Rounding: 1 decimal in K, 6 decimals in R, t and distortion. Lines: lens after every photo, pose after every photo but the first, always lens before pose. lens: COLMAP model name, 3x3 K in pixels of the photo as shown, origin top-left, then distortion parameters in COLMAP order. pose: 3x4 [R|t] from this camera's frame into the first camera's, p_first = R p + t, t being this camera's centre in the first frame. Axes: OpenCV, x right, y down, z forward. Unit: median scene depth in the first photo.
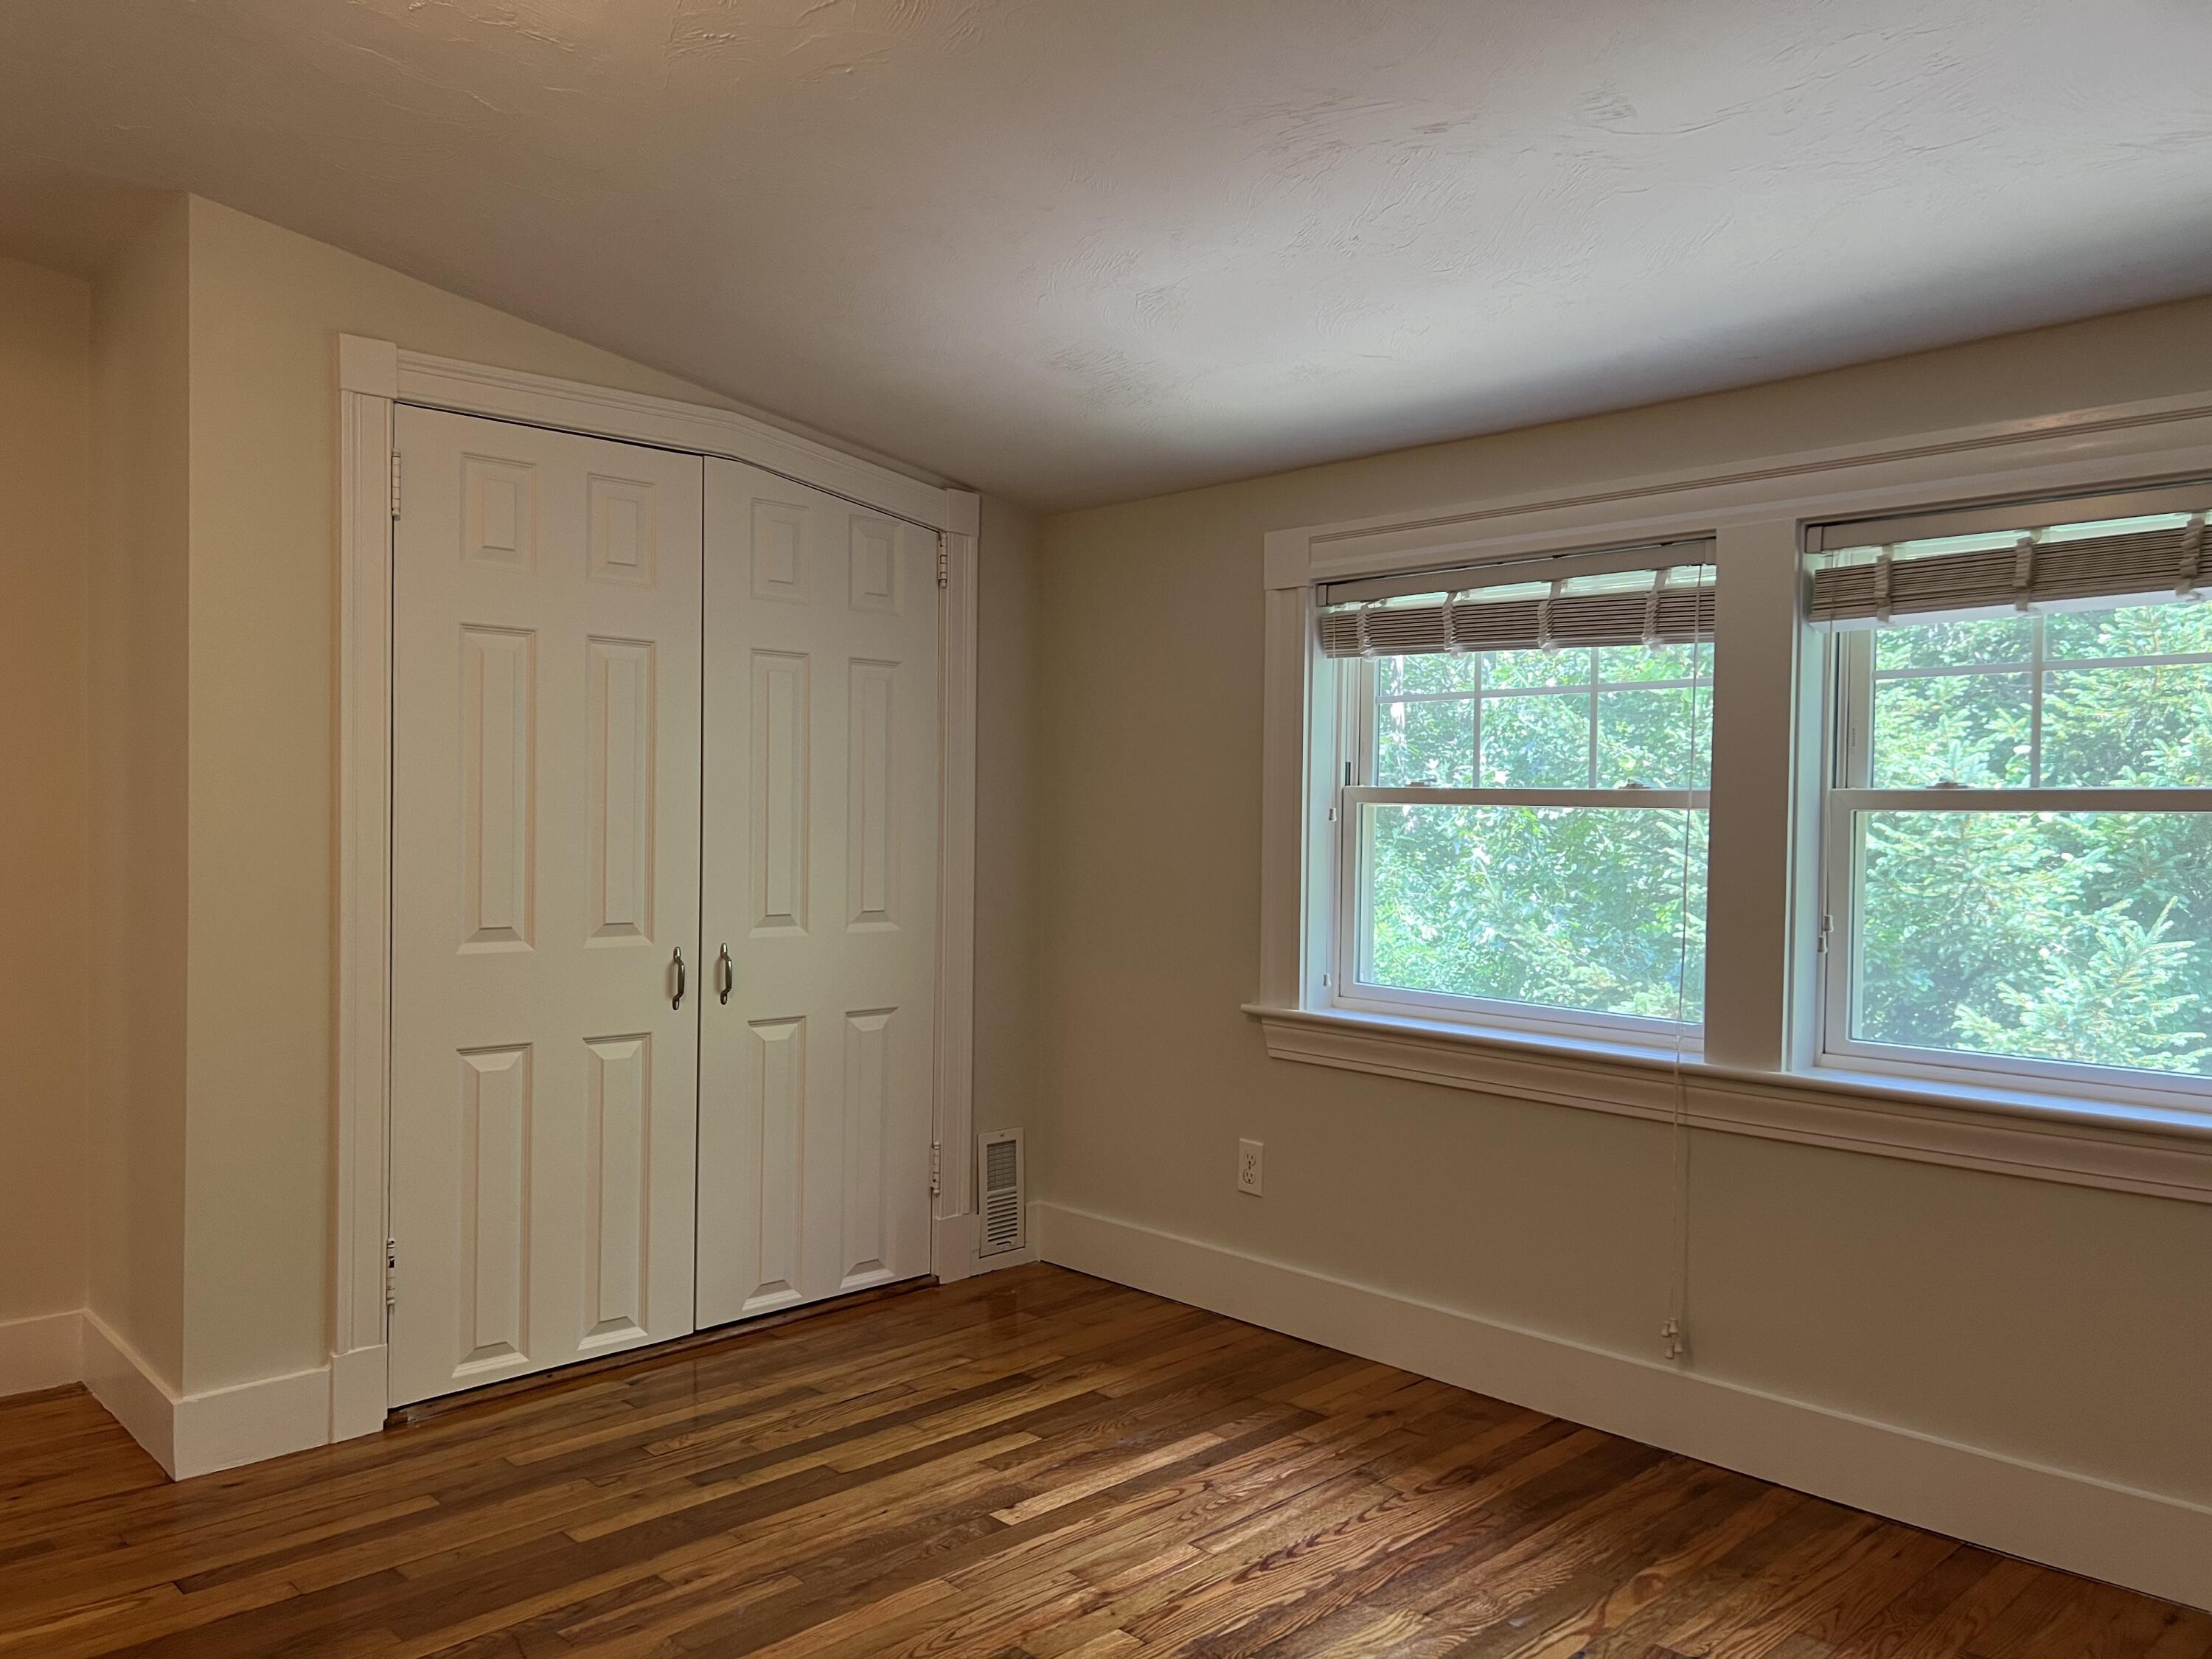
lens RADIAL K [[1676.1, 0, 1057.2], [0, 1676.1, 830.7], [0, 0, 1]] dist [0.054427, -0.062752]
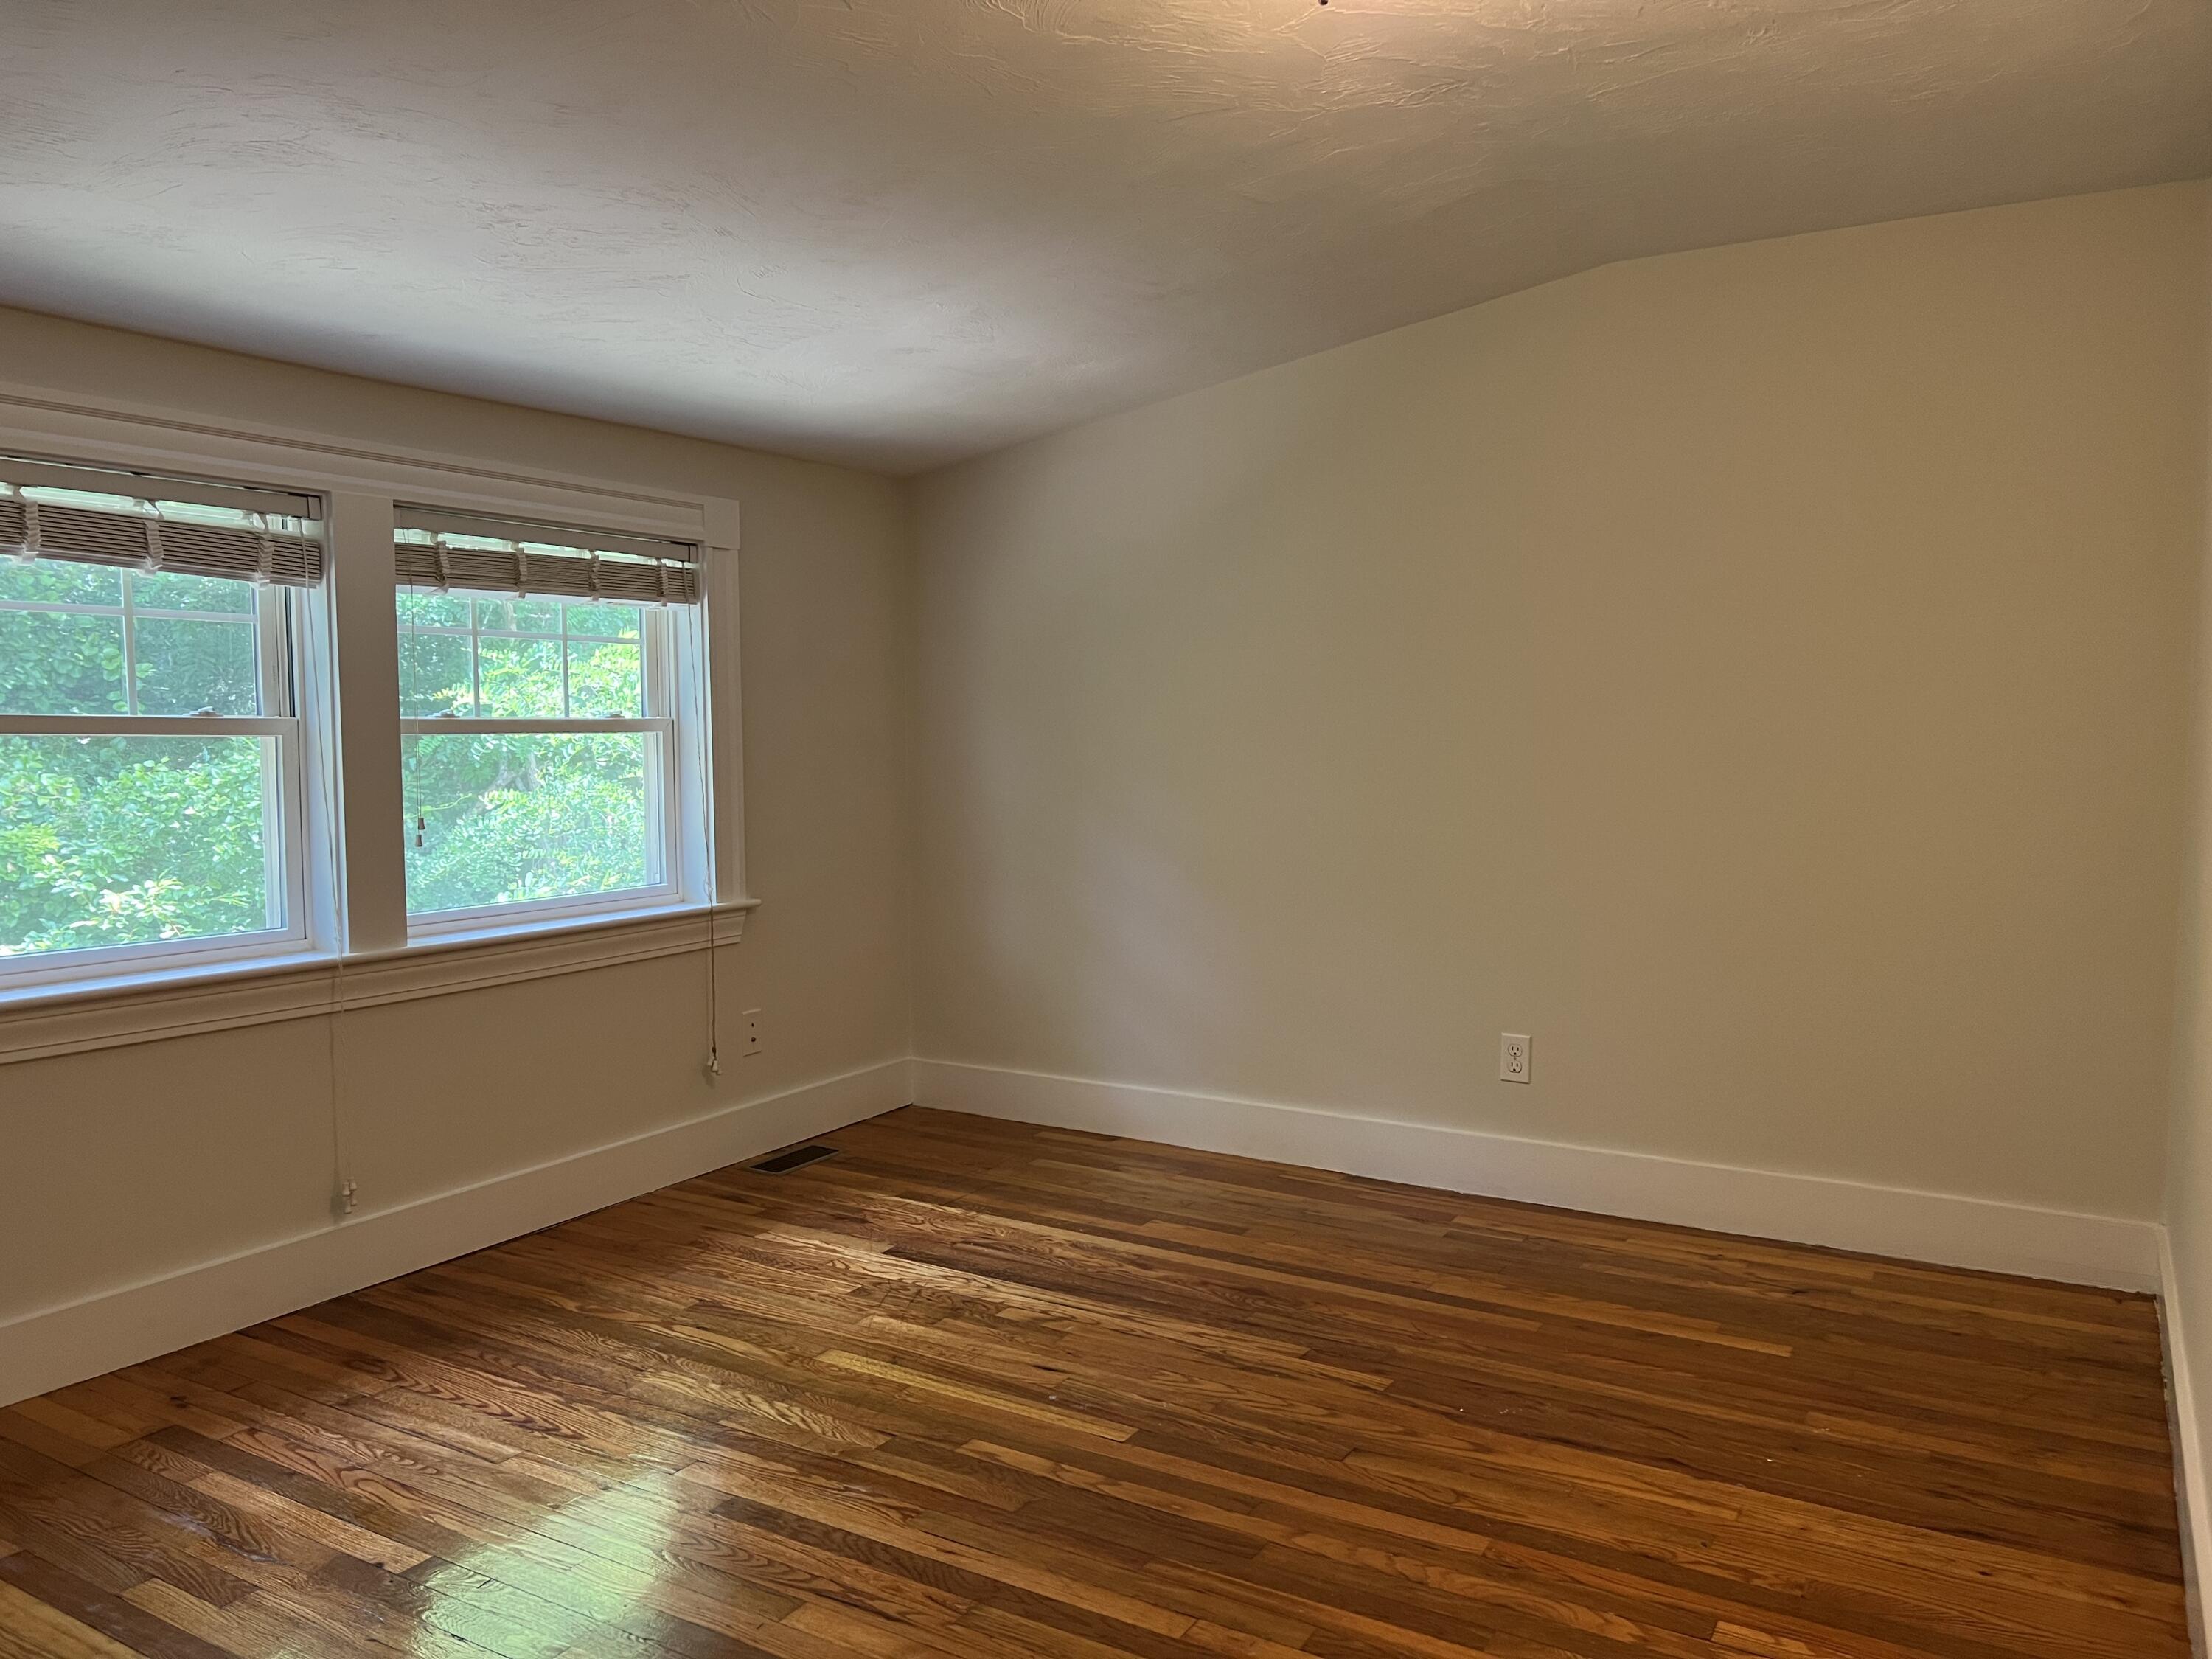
lens RADIAL K [[1676.1, 0, 1115.2], [0, 1676.1, 853.0], [0, 0, 1]] dist [0.054427, -0.062752]
pose [[-0.289886, -0.081670, 0.953570, -0.888581], [0.016544, 0.995776, 0.090314, -0.028829], [-0.956918, 0.041957, -0.287310, 0.839721]]
